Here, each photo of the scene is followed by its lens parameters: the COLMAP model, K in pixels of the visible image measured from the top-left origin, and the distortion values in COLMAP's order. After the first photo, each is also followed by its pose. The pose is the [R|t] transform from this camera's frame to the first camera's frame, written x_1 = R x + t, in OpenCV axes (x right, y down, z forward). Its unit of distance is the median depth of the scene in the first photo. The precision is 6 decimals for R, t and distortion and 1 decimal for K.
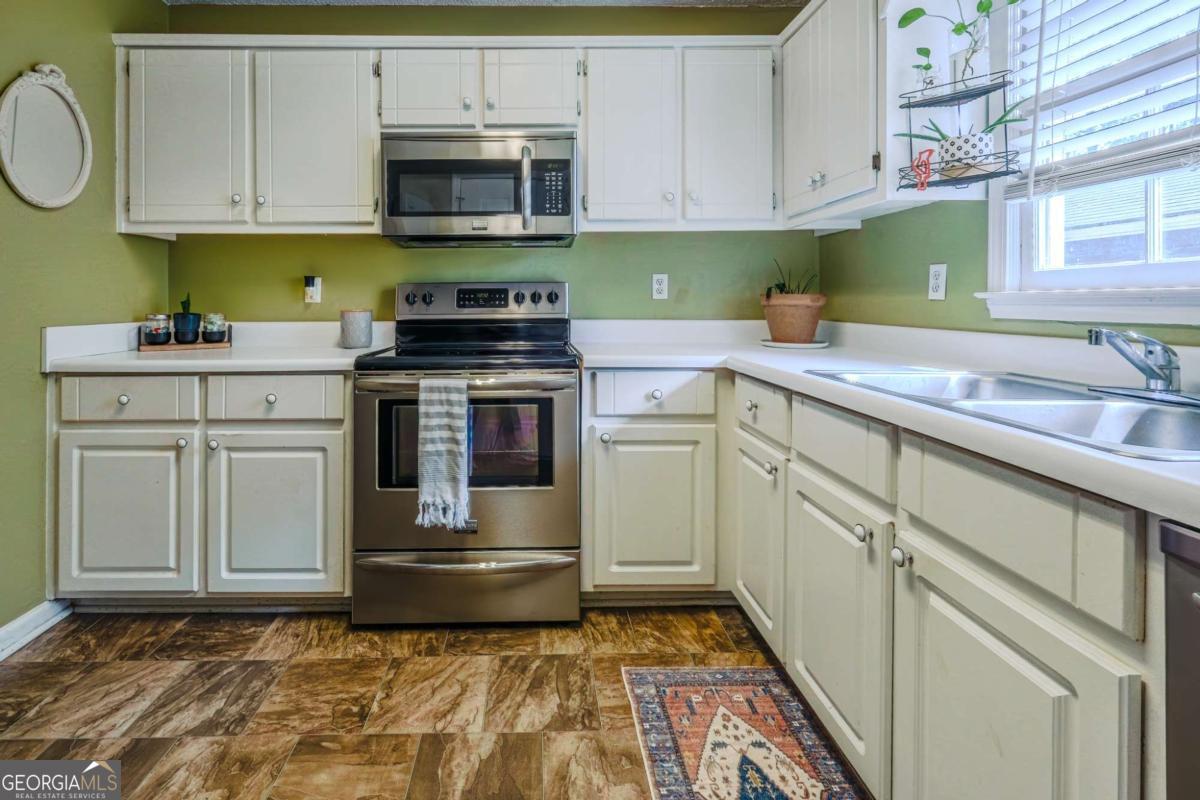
lens RADIAL K [[633.4, 0, 599.1], [0, 633.4, 301.1], [0, 0, 1]] dist [-0.000725, -0.000630]
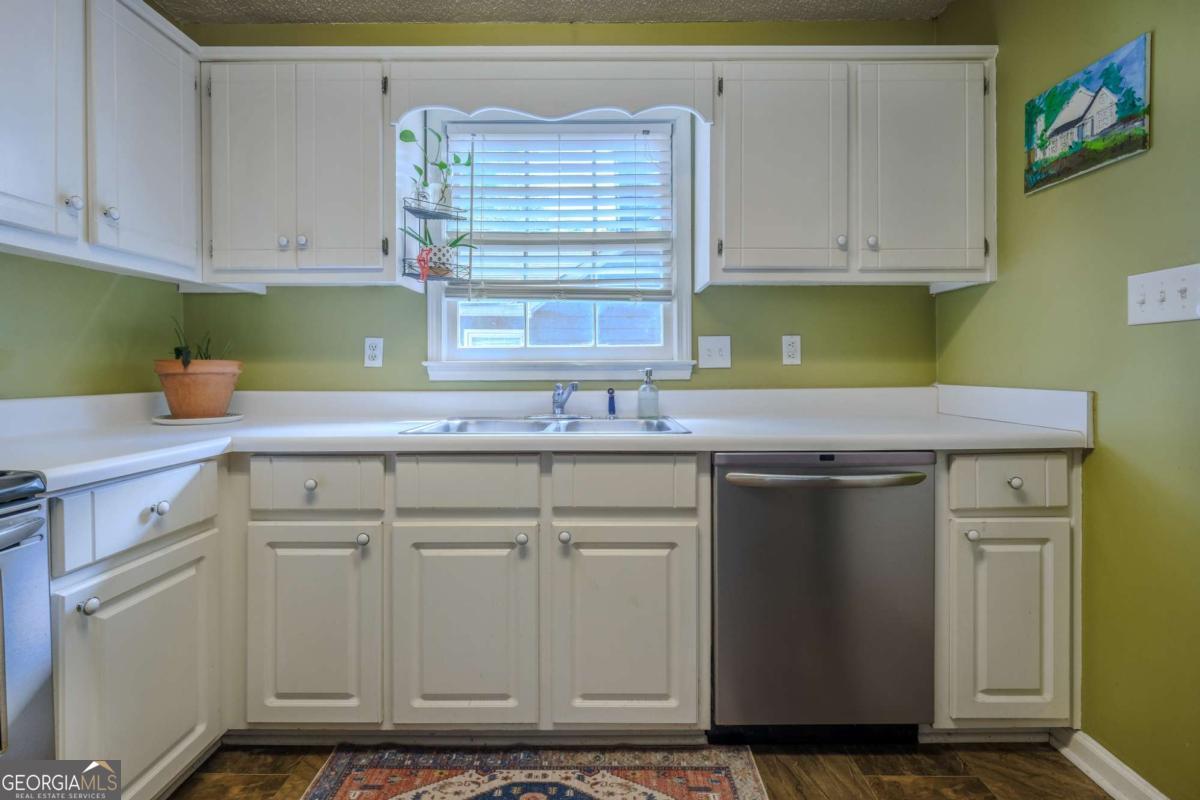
lens RADIAL K [[540.6, 0, 600.5], [0, 540.6, 373.0], [0, 0, 1]] dist [0.000755, 0.000048]
pose [[0.012982, -0.010647, 0.999859, -0.551767], [0.002261, 0.999941, 0.010619, -0.000706], [-0.999913, 0.002123, 0.013005, 0.613810]]
